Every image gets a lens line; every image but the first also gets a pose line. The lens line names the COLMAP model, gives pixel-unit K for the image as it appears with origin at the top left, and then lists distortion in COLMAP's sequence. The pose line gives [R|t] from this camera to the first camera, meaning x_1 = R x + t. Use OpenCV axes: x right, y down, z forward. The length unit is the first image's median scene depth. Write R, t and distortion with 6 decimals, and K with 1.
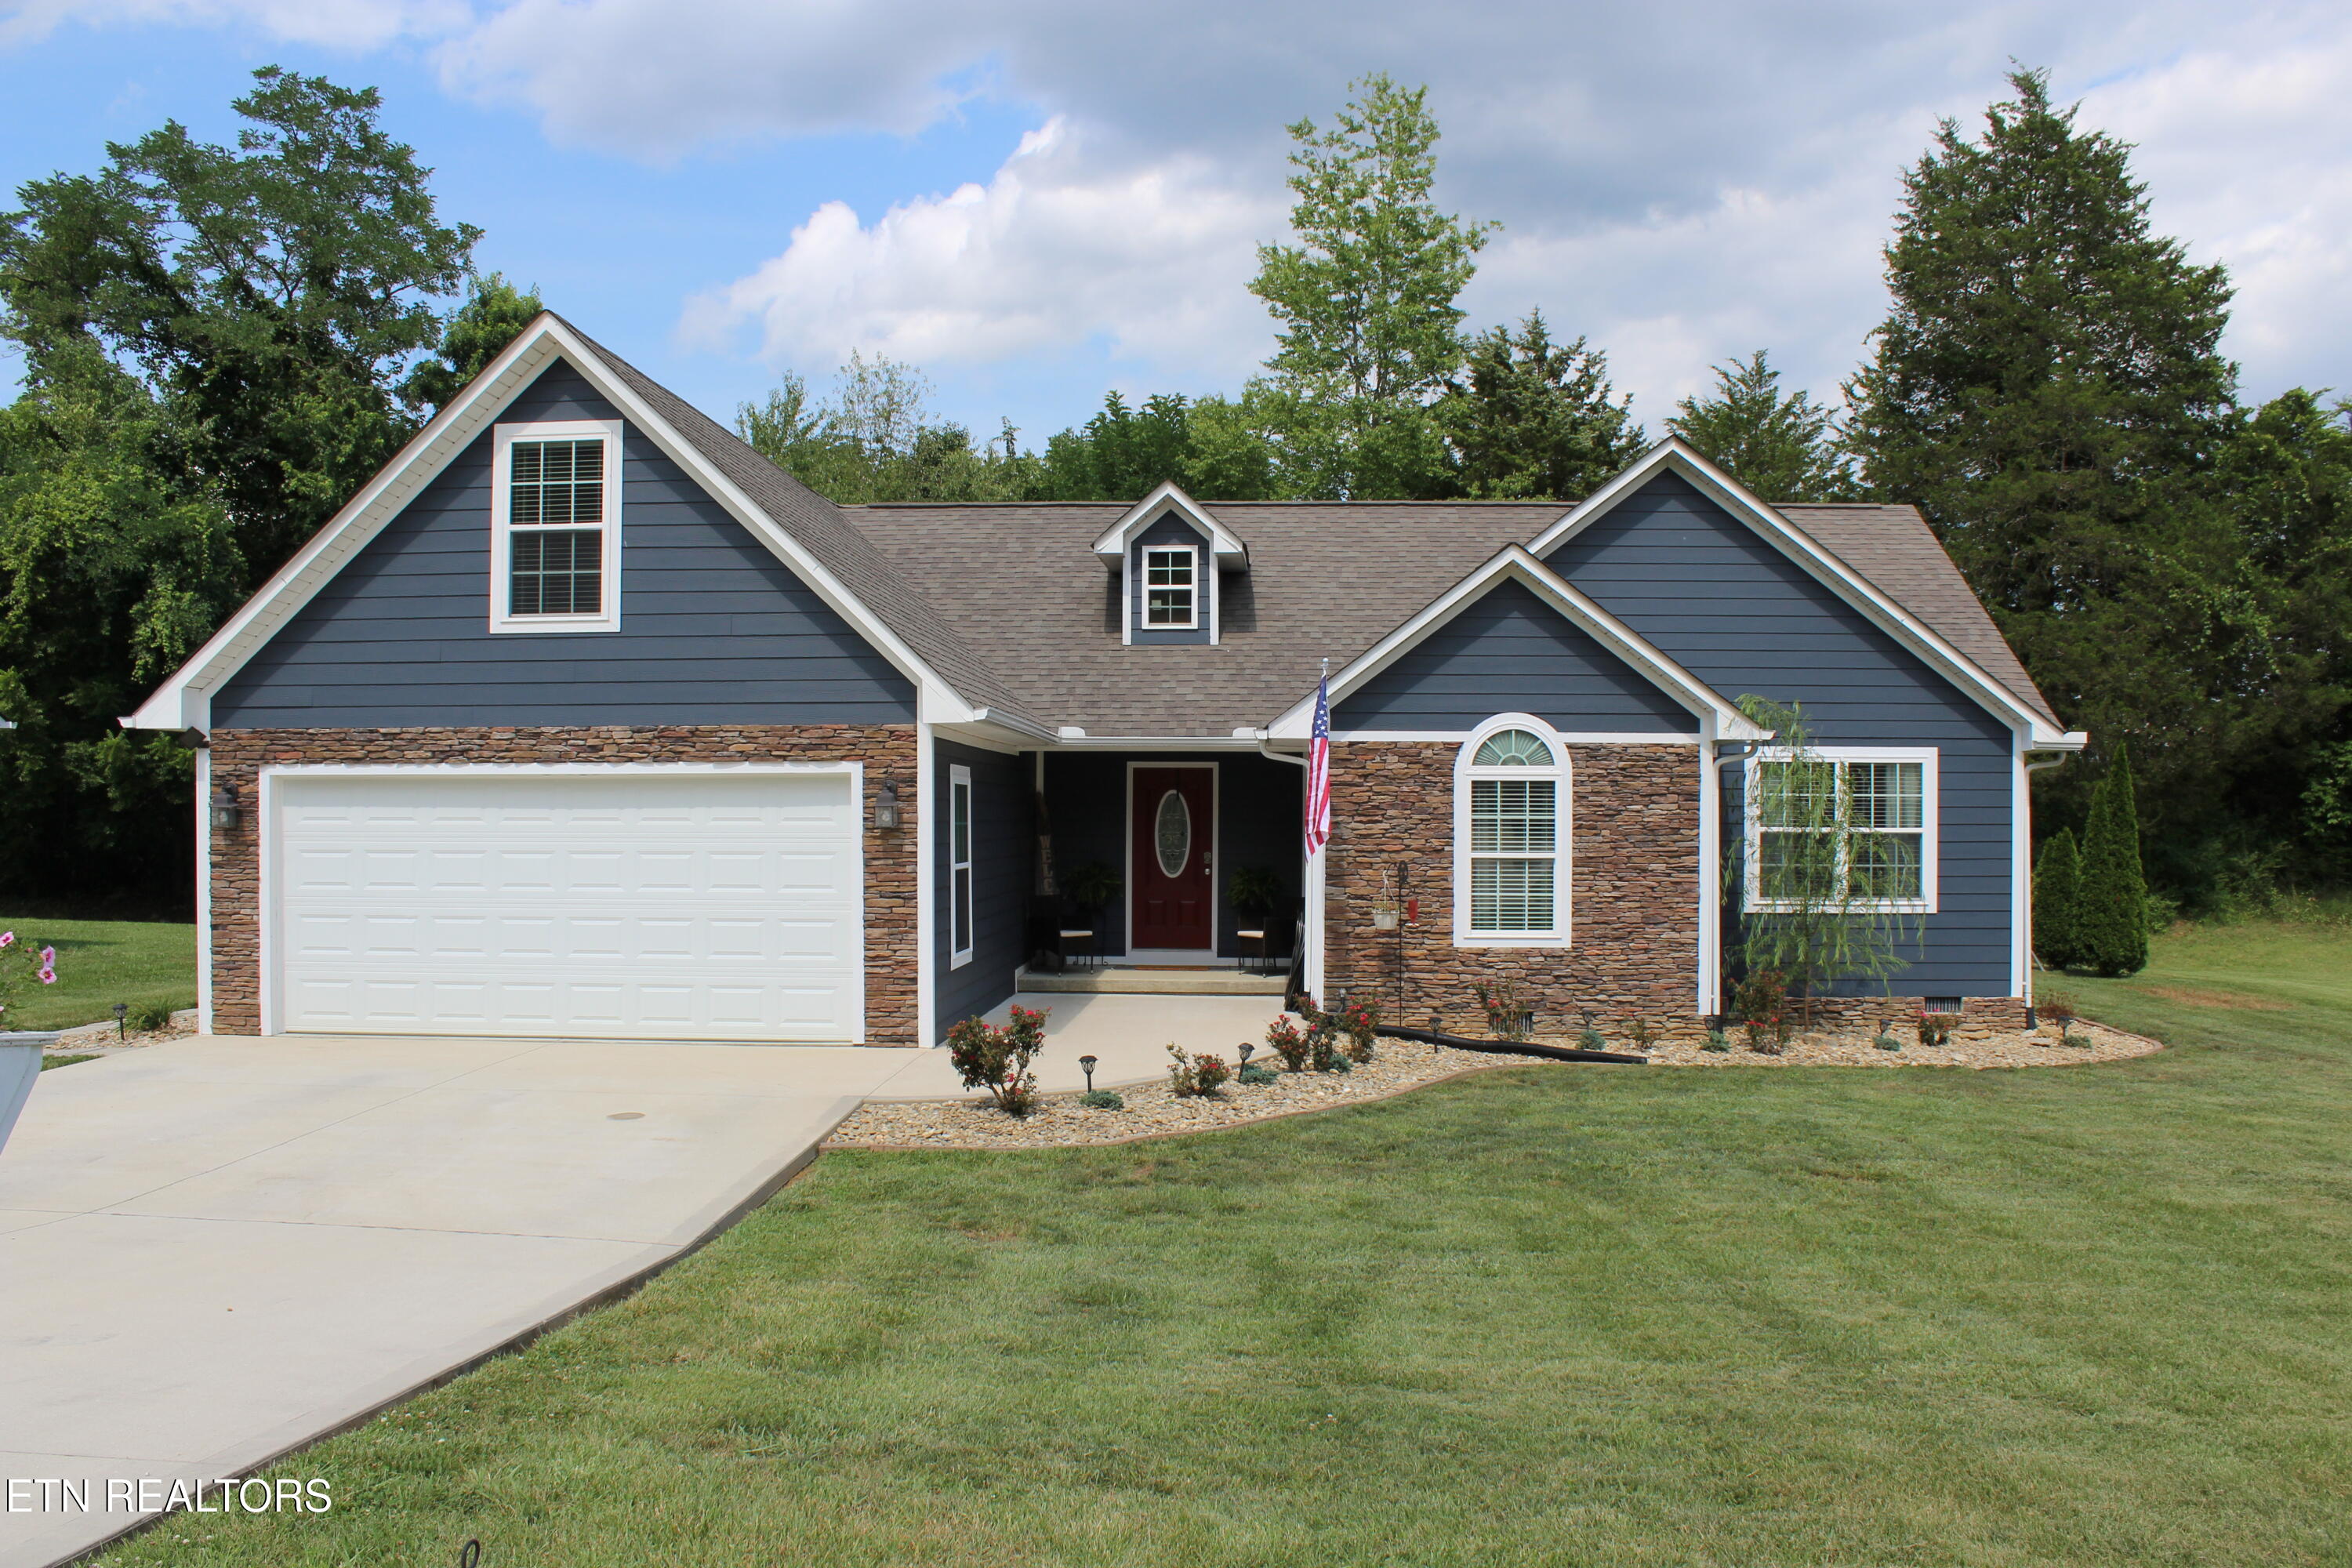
lens RADIAL K [[1957.8, 0, 1194.4], [0, 1957.8, 787.3], [0, 0, 1]] dist [-0.129707, 0.034857]
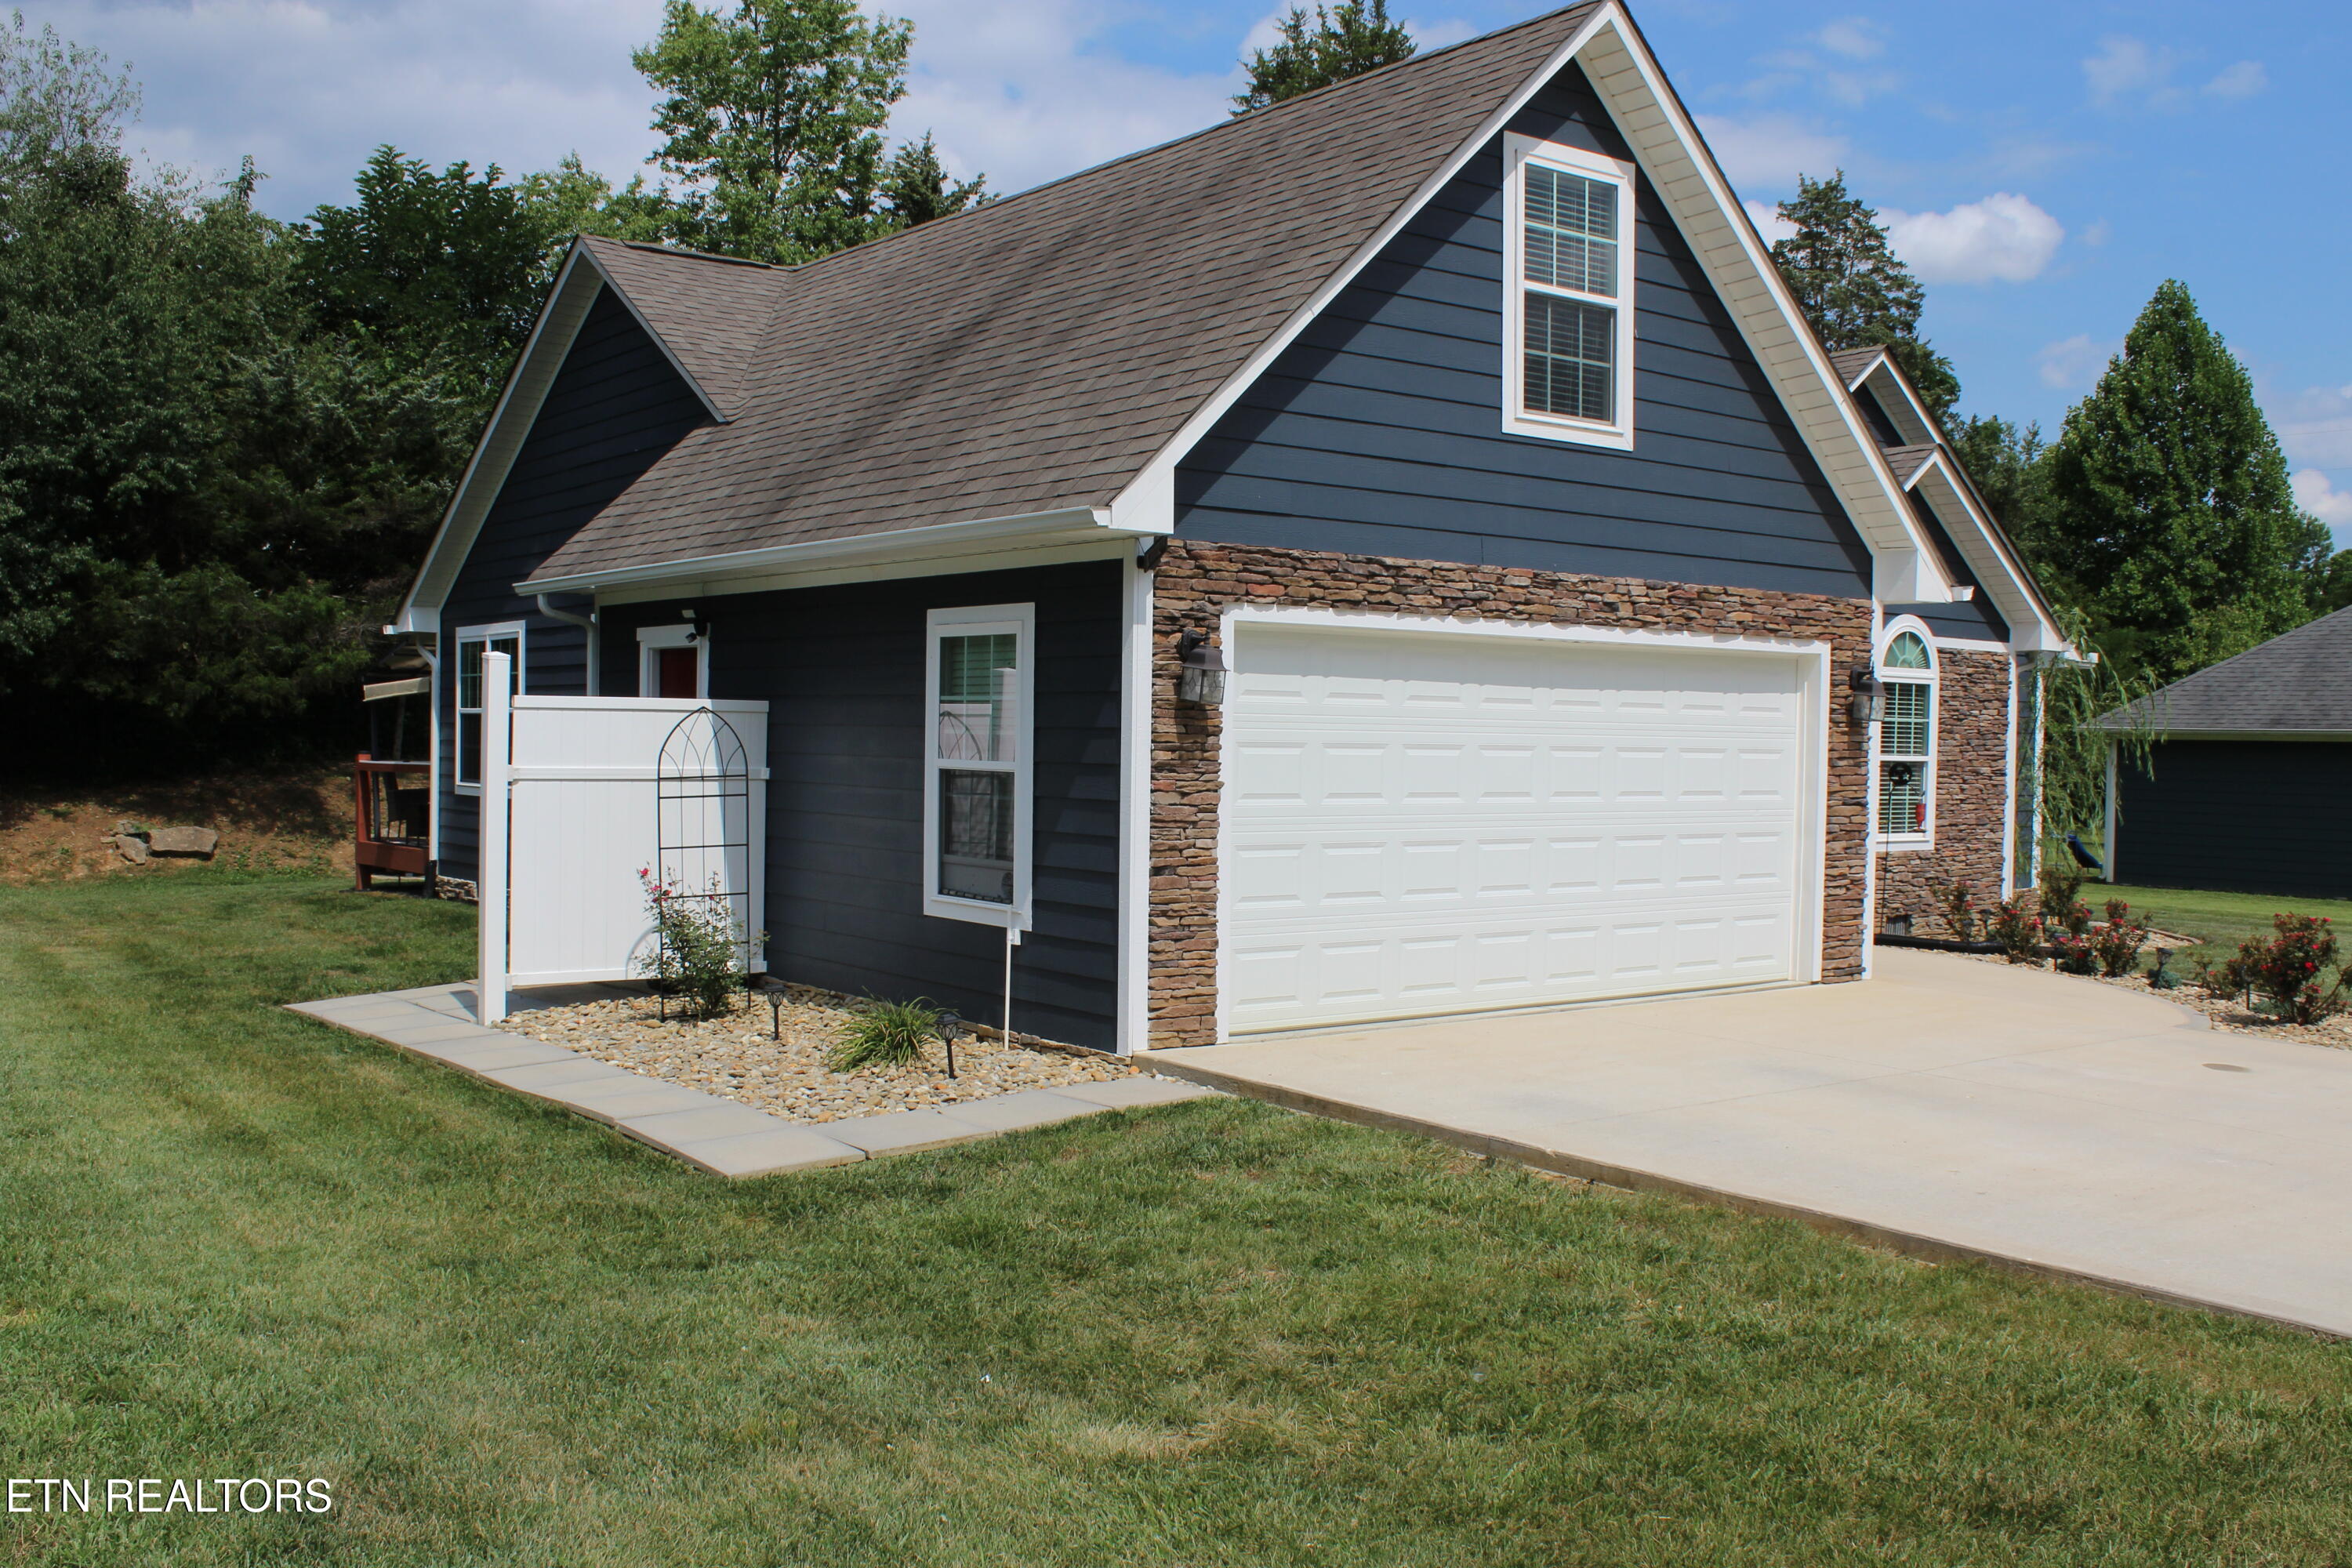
lens RADIAL K [[2103.3, 0, 1161.8], [0, 2103.3, 774.8], [0, 0, 1]] dist [-0.099345, 0.003474]
pose [[0.774163, -0.000237, 0.632986, -0.935205], [-0.026593, 0.999105, 0.032898, 0.021751], [-0.632427, -0.042301, 0.773464, 0.486549]]
